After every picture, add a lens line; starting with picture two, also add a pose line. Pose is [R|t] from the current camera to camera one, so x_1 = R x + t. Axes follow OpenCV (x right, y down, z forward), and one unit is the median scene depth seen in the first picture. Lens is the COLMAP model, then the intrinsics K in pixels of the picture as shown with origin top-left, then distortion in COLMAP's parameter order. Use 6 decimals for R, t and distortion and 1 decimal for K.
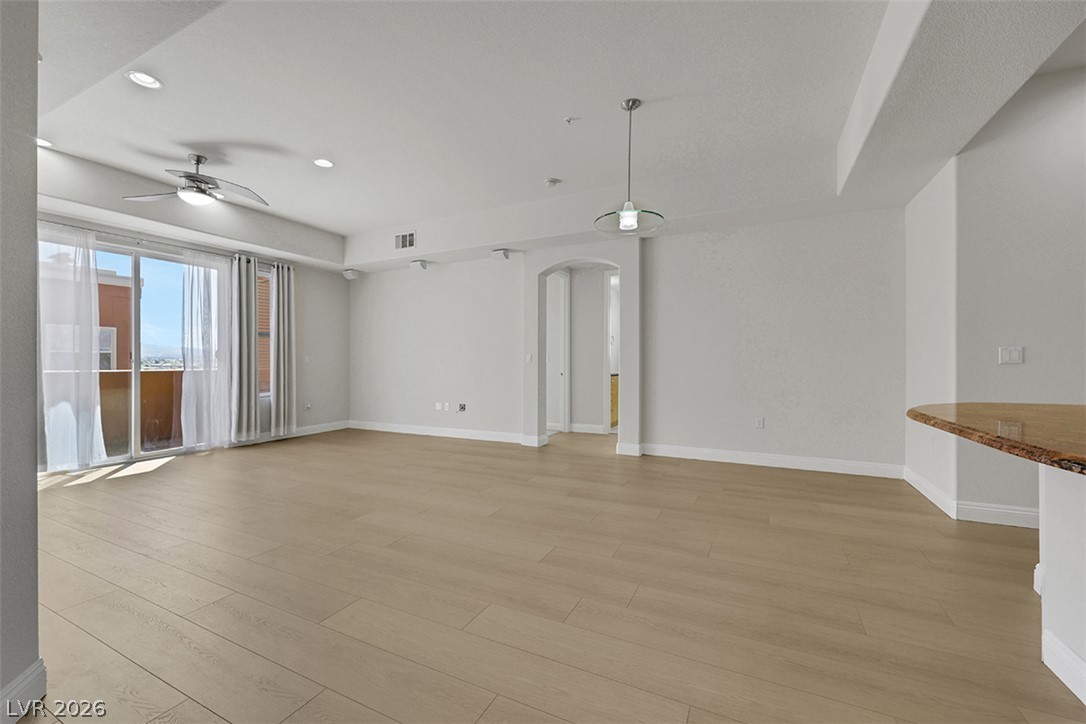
lens RADIAL K [[441.0, 0, 543.0], [0, 441.0, 362.0], [0, 0, 1]] dist [-0.001620, -0.000148]
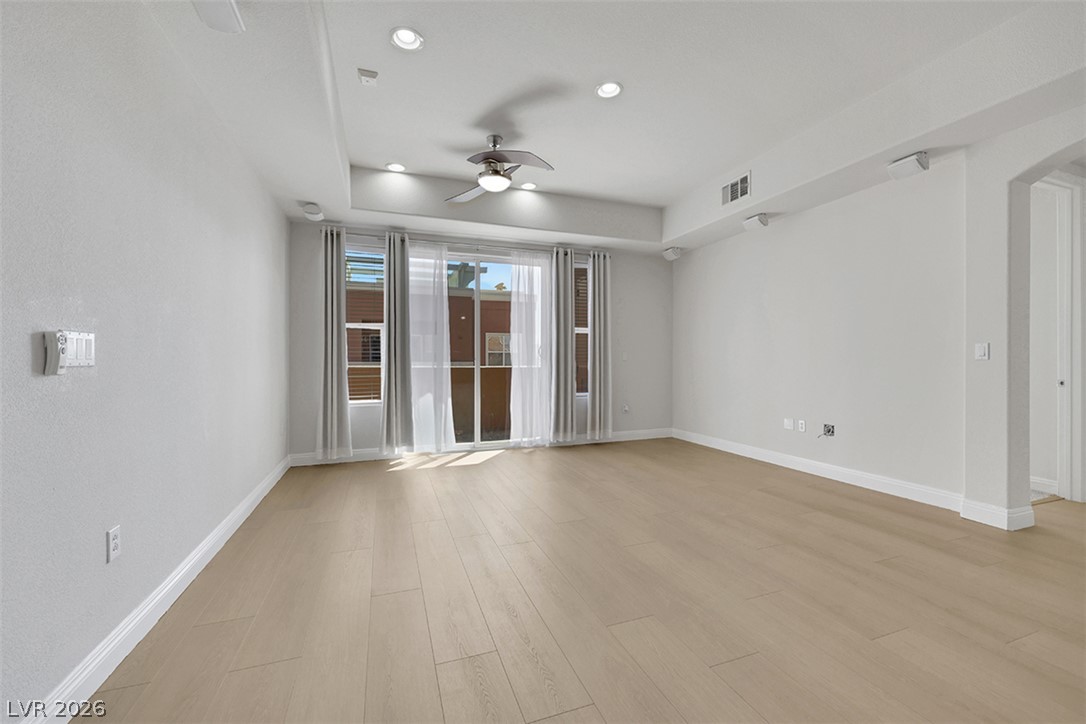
lens RADIAL K [[434.1, 0, 546.5], [0, 434.1, 360.3], [0, 0, 1]] dist [0.000669, 0.000121]
pose [[0.726578, -0.000012, -0.687084, -0.052446], [-0.000385, 1.000000, -0.000425, 0.002557], [0.687084, 0.000573, 0.726578, 0.286970]]
